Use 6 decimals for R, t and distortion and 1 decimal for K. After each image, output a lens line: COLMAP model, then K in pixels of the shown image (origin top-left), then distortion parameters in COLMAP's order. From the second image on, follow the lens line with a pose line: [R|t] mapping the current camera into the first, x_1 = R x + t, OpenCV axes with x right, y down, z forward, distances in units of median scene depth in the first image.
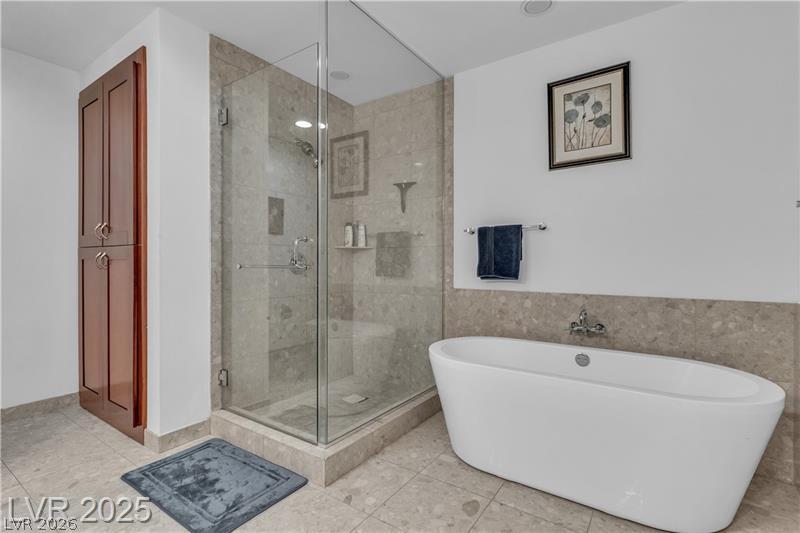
lens RADIAL K [[373.5, 0, 405.5], [0, 373.5, 266.6], [0, 0, 1]] dist [0.002853, 0.000403]
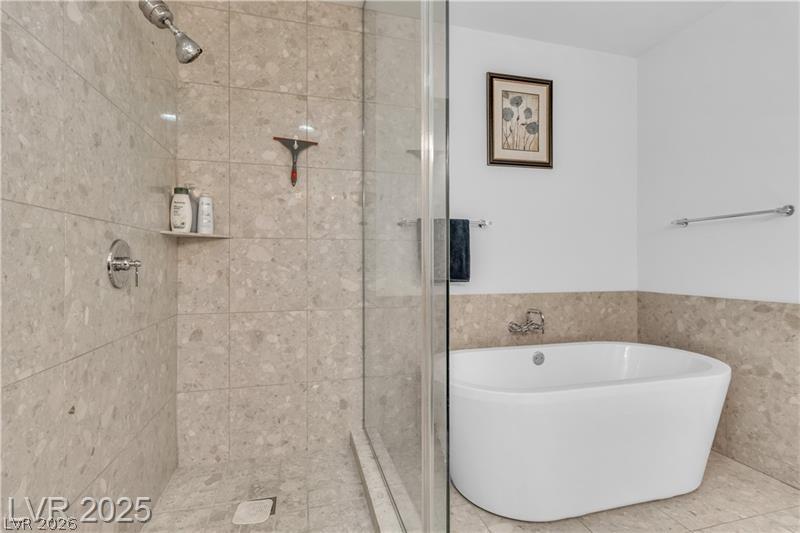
lens RADIAL K [[373.1, 0, 402.8], [0, 373.1, 265.0], [0, 0, 1]] dist [0.005107, 0.000498]
pose [[0.652006, -0.004871, 0.758198, -0.498880], [0.008036, 0.999968, -0.000486, -0.005804], [-0.758171, 0.006410, 0.652024, 0.579297]]
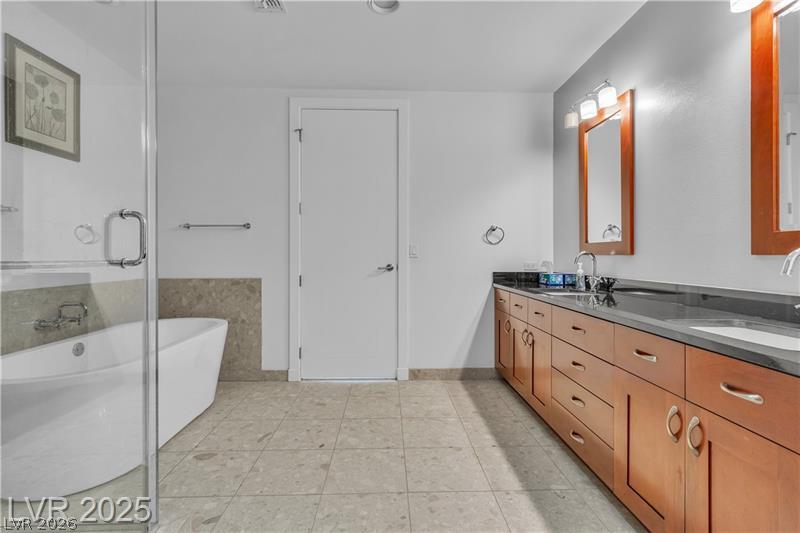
lens RADIAL K [[370.6, 0, 399.1], [0, 370.6, 258.3], [0, 0, 1]] dist [0.000074, -0.000093]
pose [[-0.586246, -0.008424, 0.810089, -0.812329], [0.003675, 0.999908, 0.013058, -0.010408], [-0.810125, 0.010632, -0.586161, 0.826544]]
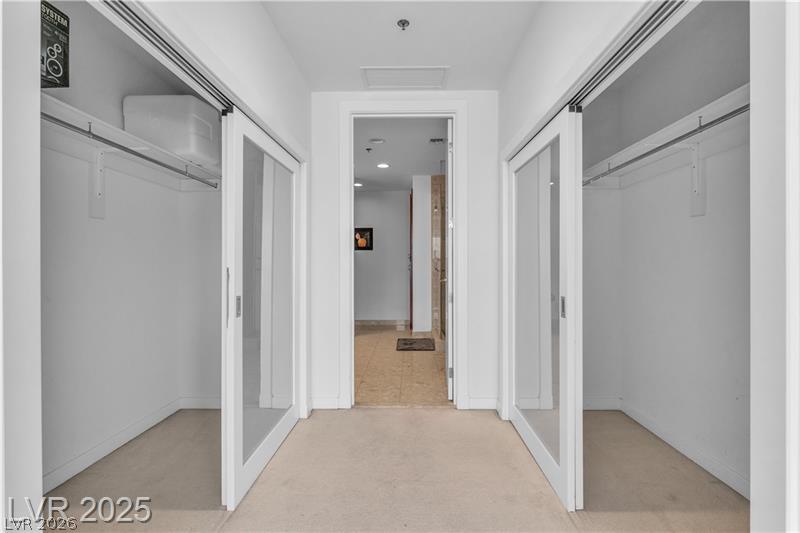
lens RADIAL K [[373.5, 0, 405.5], [0, 373.5, 266.6], [0, 0, 1]] dist [0.002853, 0.000403]
pose [[0.555484, 0.004072, -0.831517, 1.442122], [-0.006180, 0.999981, 0.000768, -0.024529], [0.831504, 0.004712, 0.555499, -0.518358]]
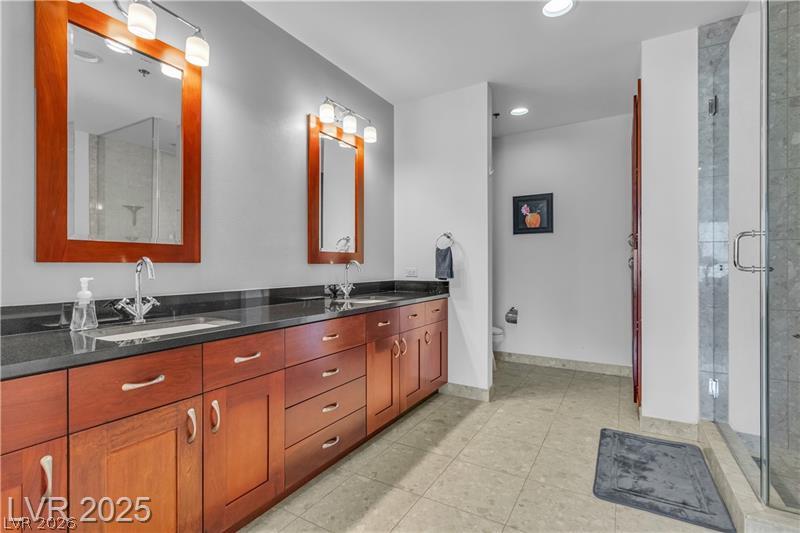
lens RADIAL K [[373.5, 0, 405.5], [0, 373.5, 266.6], [0, 0, 1]] dist [0.002853, 0.000403]
pose [[0.069938, 0.002539, -0.997548, 0.386754], [-0.006734, 0.999975, 0.002073, -0.000458], [0.997529, 0.006573, 0.069954, 0.178500]]
